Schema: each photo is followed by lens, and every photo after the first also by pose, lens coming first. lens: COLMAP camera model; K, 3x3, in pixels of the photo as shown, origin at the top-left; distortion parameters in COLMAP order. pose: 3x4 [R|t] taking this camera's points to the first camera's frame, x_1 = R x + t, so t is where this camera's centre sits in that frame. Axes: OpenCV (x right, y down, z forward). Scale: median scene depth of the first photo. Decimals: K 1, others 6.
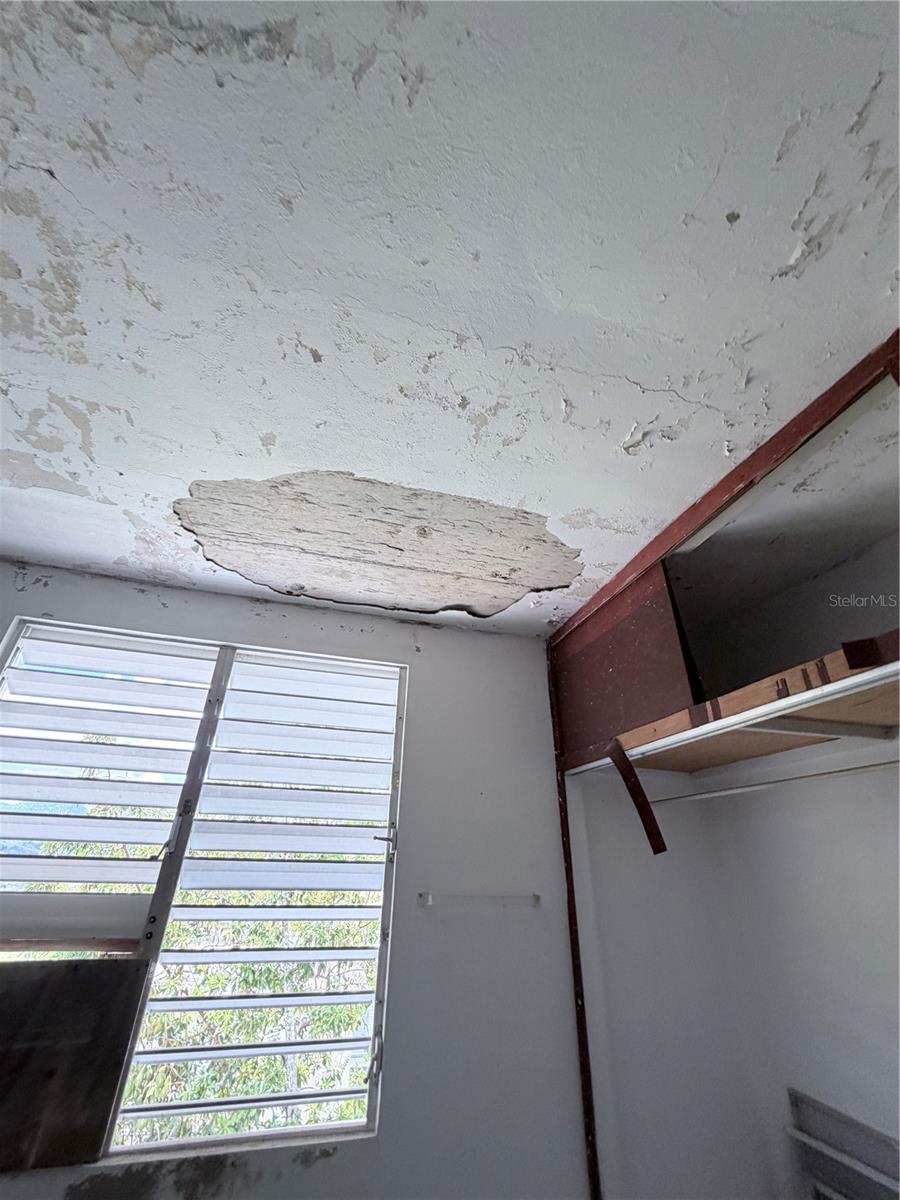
lens RADIAL K [[476.3, 0, 448.7], [0, 476.3, 597.6], [0, 0, 1]] dist [0.000803, -0.000038]
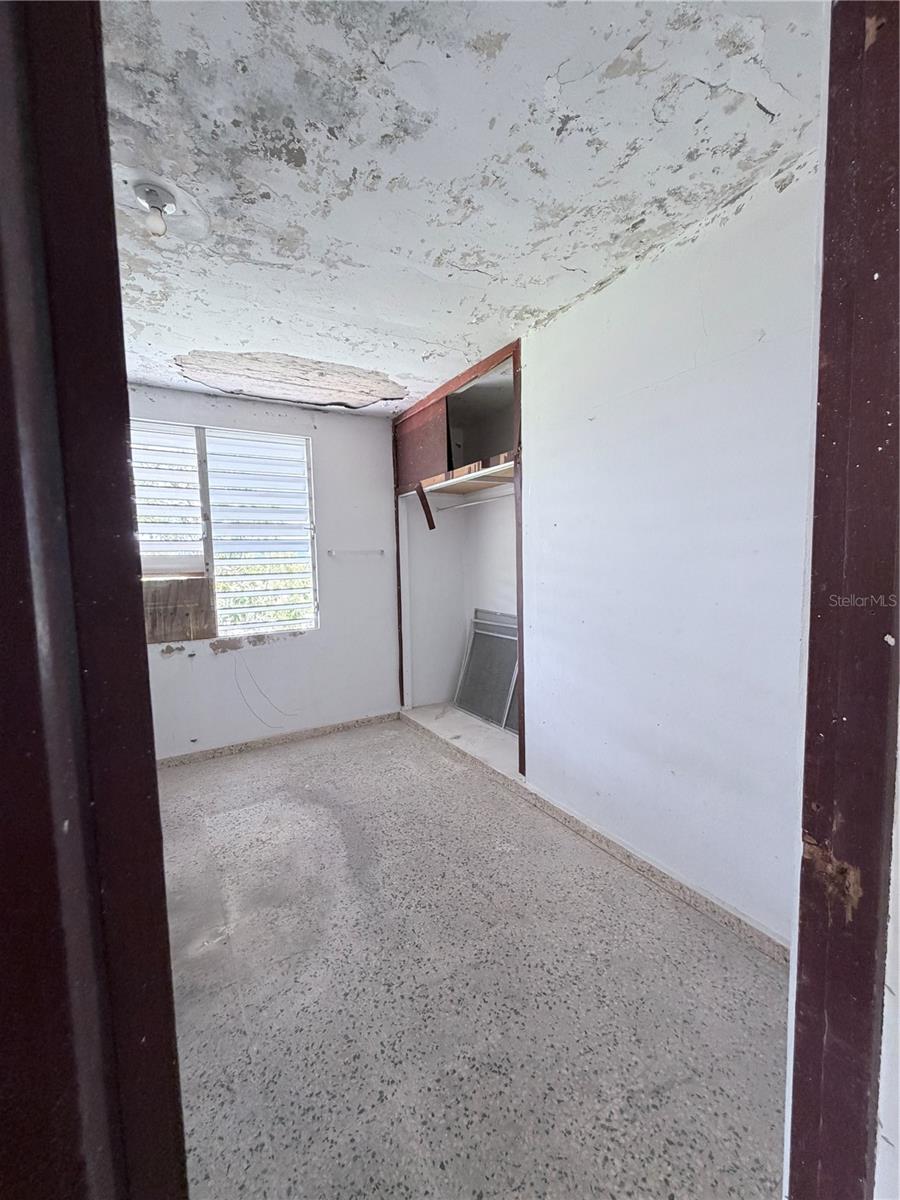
lens RADIAL K [[476.3, 0, 448.7], [0, 476.3, 597.6], [0, 0, 1]] dist [0.000803, -0.000038]
pose [[0.963349, -0.068108, 0.259462, -0.111942], [-0.088028, 0.833408, 0.545603, -0.445148], [-0.253397, -0.548446, 0.796867, -1.009195]]
